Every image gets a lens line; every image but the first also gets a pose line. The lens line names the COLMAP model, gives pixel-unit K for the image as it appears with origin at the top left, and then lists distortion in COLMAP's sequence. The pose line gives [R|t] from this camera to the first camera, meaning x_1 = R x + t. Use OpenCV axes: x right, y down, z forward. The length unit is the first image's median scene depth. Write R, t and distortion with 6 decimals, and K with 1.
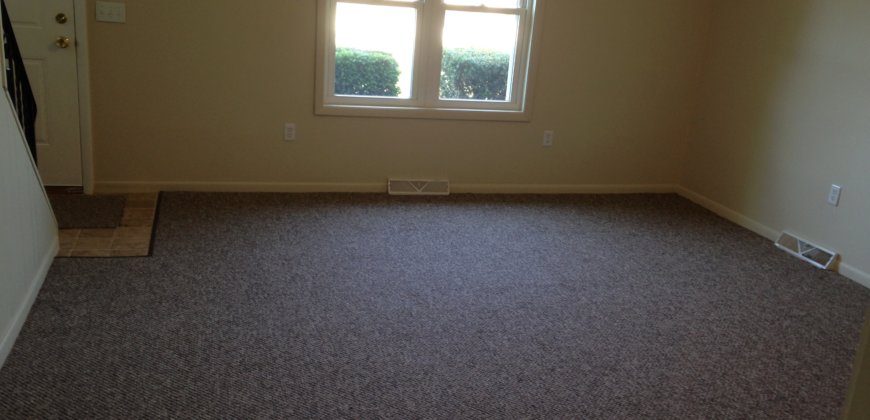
lens RADIAL K [[784.7, 0, 432.2], [0, 784.7, 213.8], [0, 0, 1]] dist [0.209602, -0.359321]
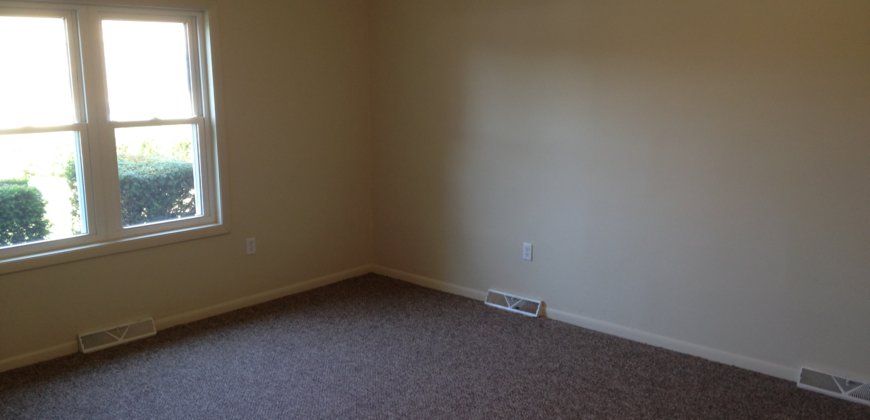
lens RADIAL K [[784.7, 0, 432.2], [0, 784.7, 213.8], [0, 0, 1]] dist [0.209602, -0.359321]
pose [[0.833115, -0.179238, 0.523252, -0.182135], [0.216548, 0.976217, -0.010386, -0.087011], [-0.508946, 0.121962, 0.852115, 0.092294]]
